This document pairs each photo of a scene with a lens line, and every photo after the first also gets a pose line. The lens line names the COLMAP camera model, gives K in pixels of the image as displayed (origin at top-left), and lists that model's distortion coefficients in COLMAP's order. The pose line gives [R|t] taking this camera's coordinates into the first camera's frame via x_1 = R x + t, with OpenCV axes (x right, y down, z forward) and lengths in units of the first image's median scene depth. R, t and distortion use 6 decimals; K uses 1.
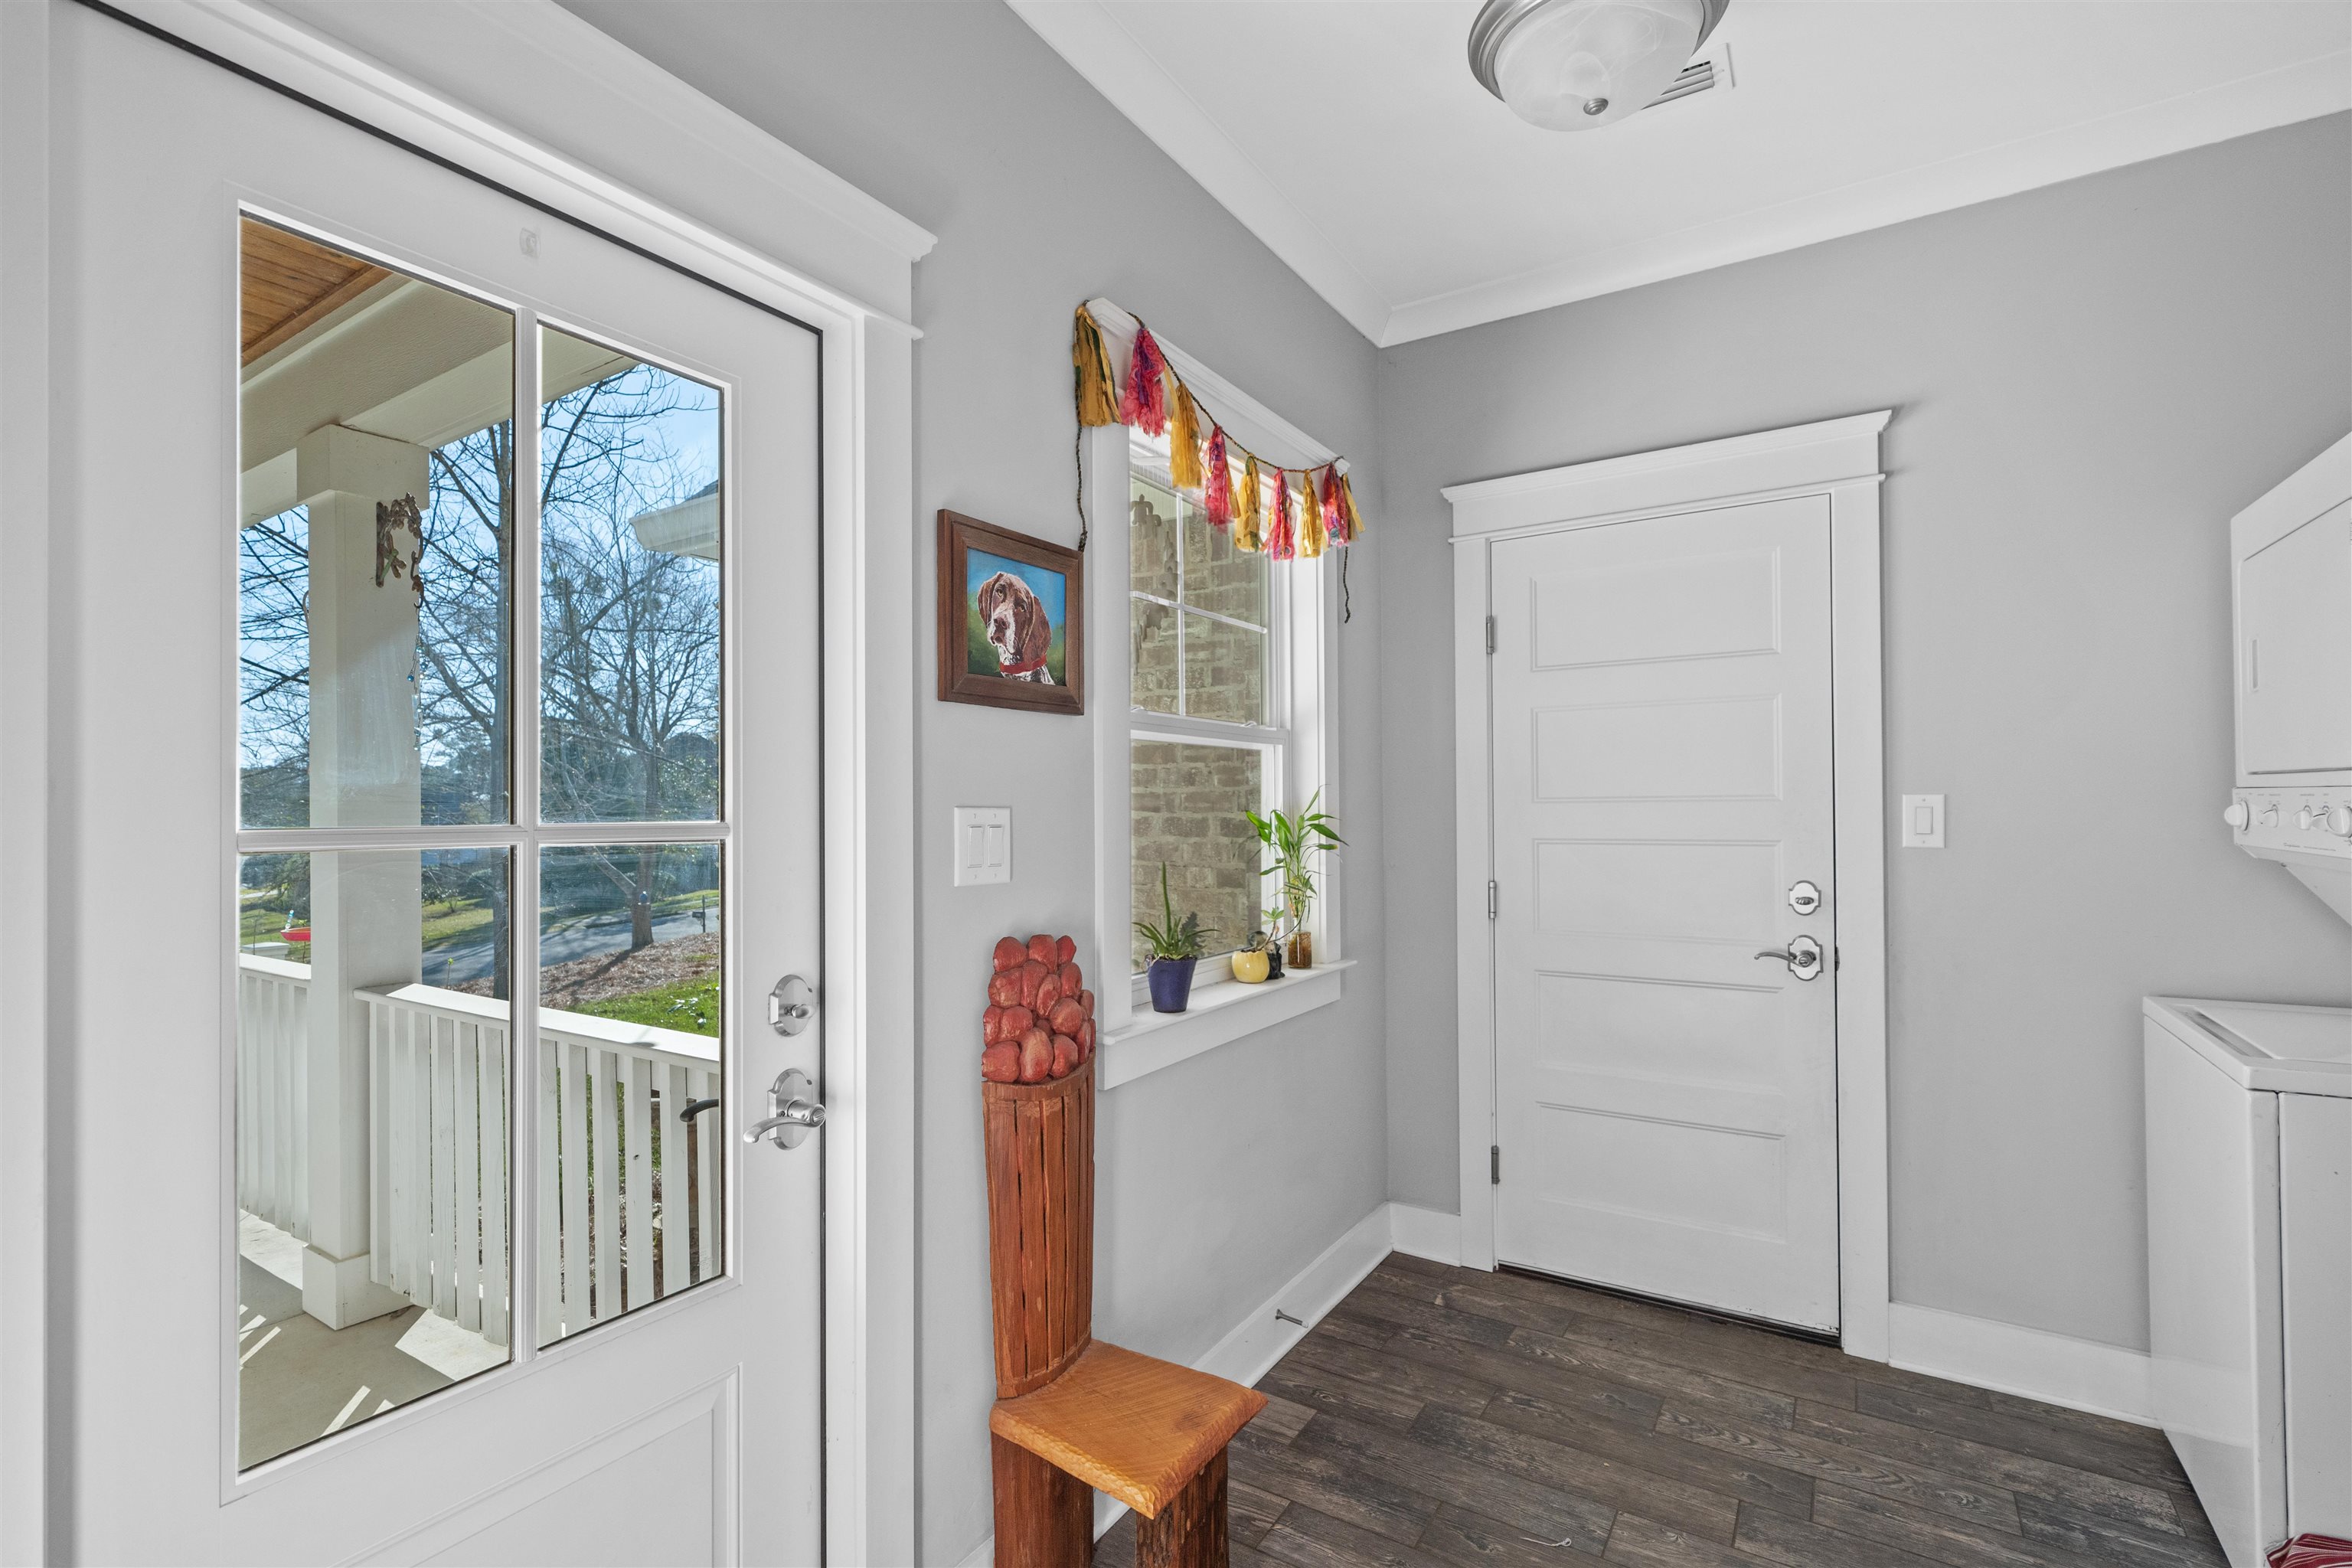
lens RADIAL K [[1068.9, 0, 1174.9], [0, 1068.9, 801.7], [0, 0, 1]] dist [0.004421, 0.000400]
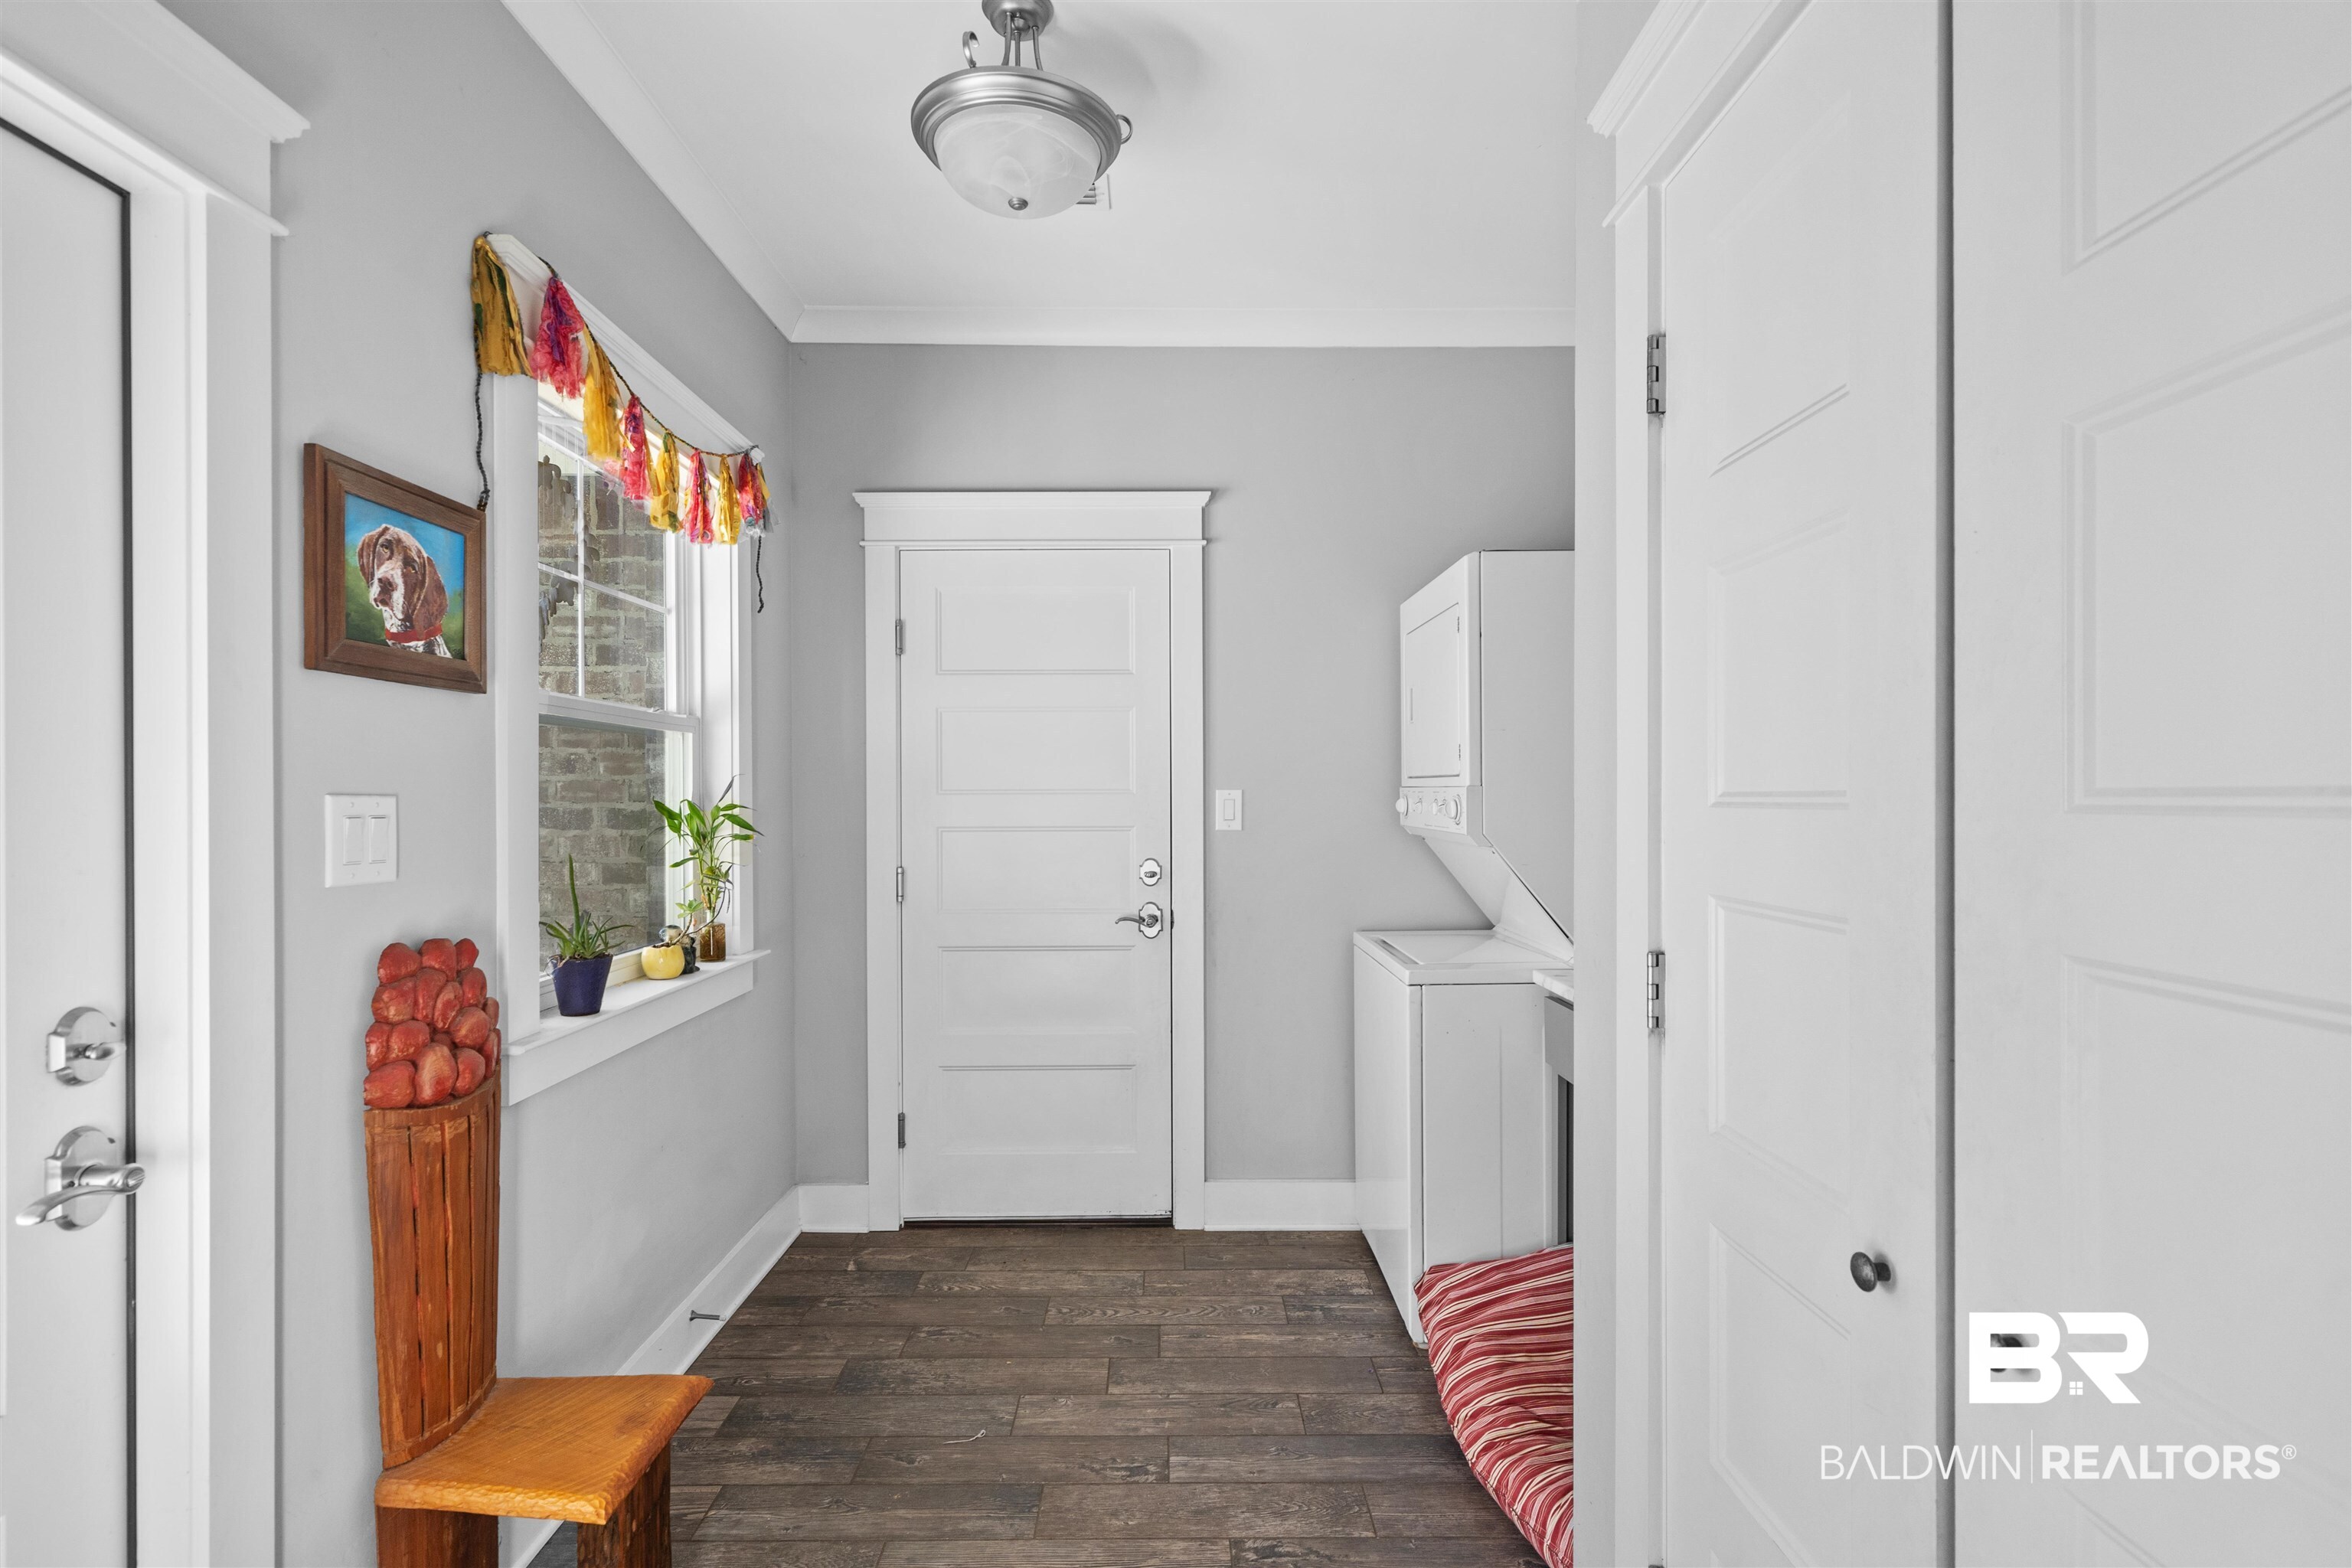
lens RADIAL K [[1068.9, 0, 1172.0], [0, 1068.9, 798.5], [0, 0, 1]] dist [0.004421, 0.000400]
pose [[0.838705, 0.004177, 0.544570, -0.082926], [-0.006822, 0.999973, 0.002837, 0.000954], [-0.544544, -0.006095, 0.838710, -0.067053]]
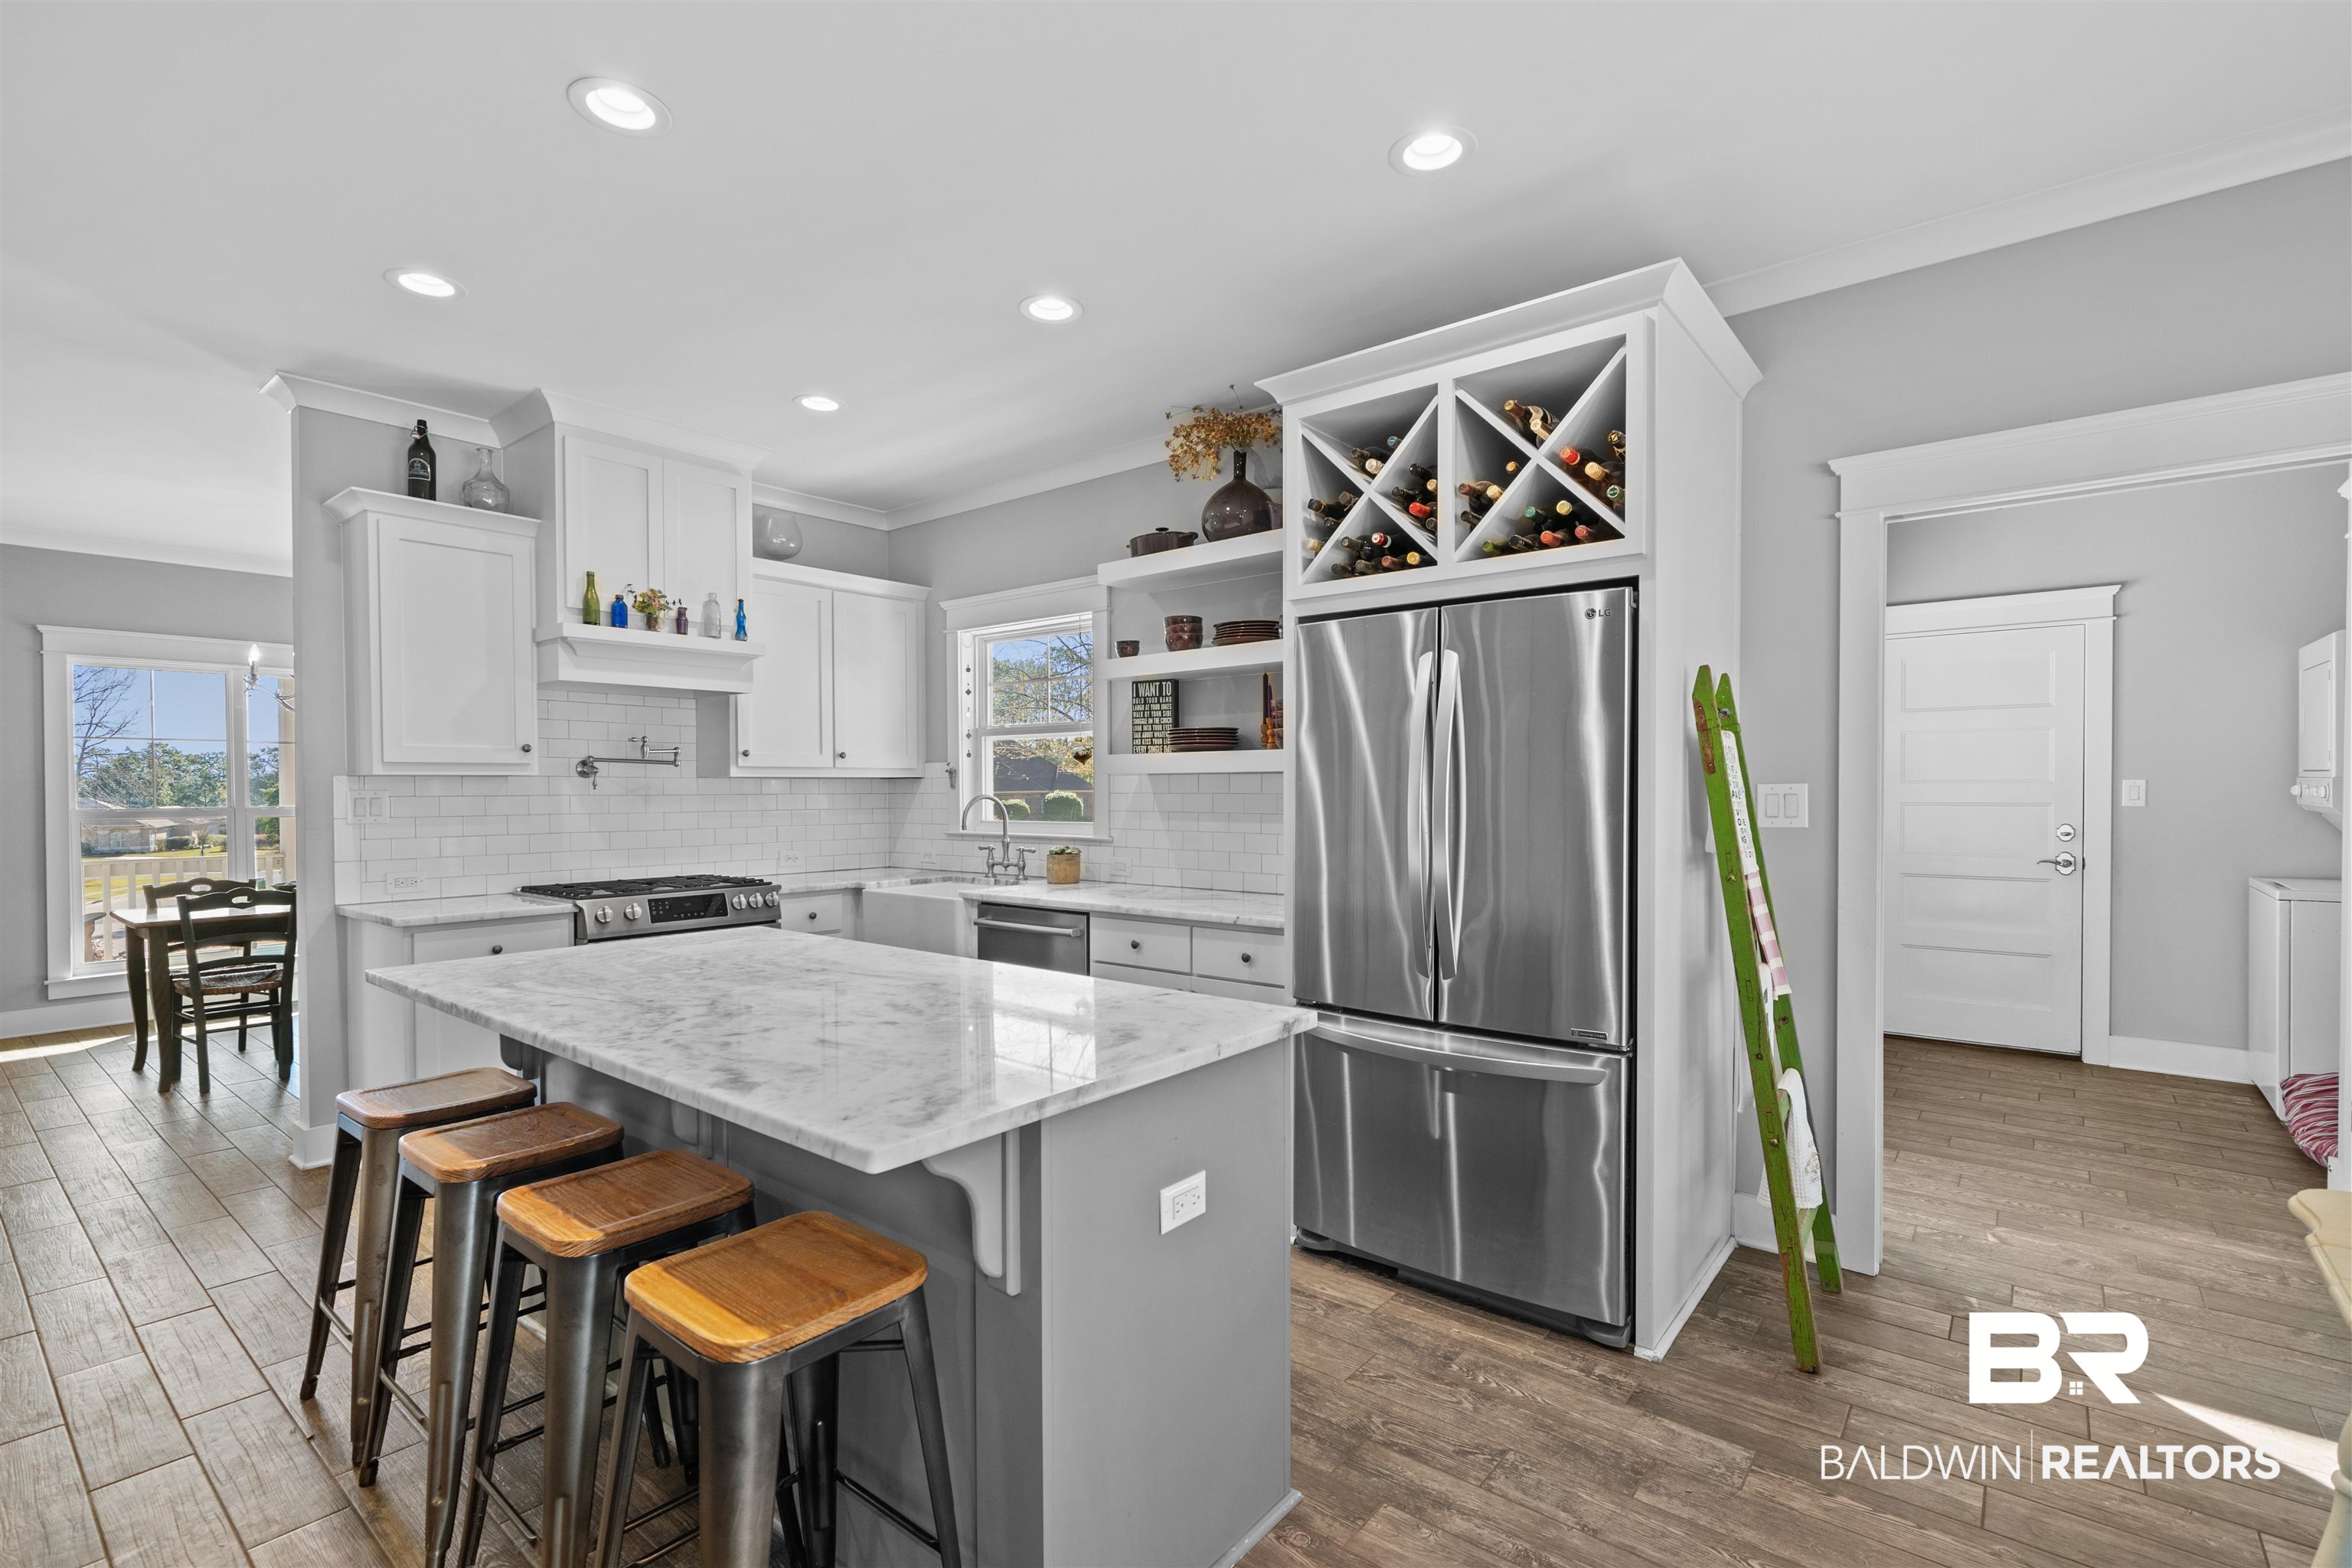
lens RADIAL K [[1068.9, 0, 1173.2], [0, 1068.9, 797.8], [0, 0, 1]] dist [0.004421, 0.000400]
pose [[0.992741, 0.010057, -0.119851, -0.966128], [-0.008600, 0.999883, 0.012671, 0.019711], [0.119964, -0.011548, 0.992711, -1.380528]]
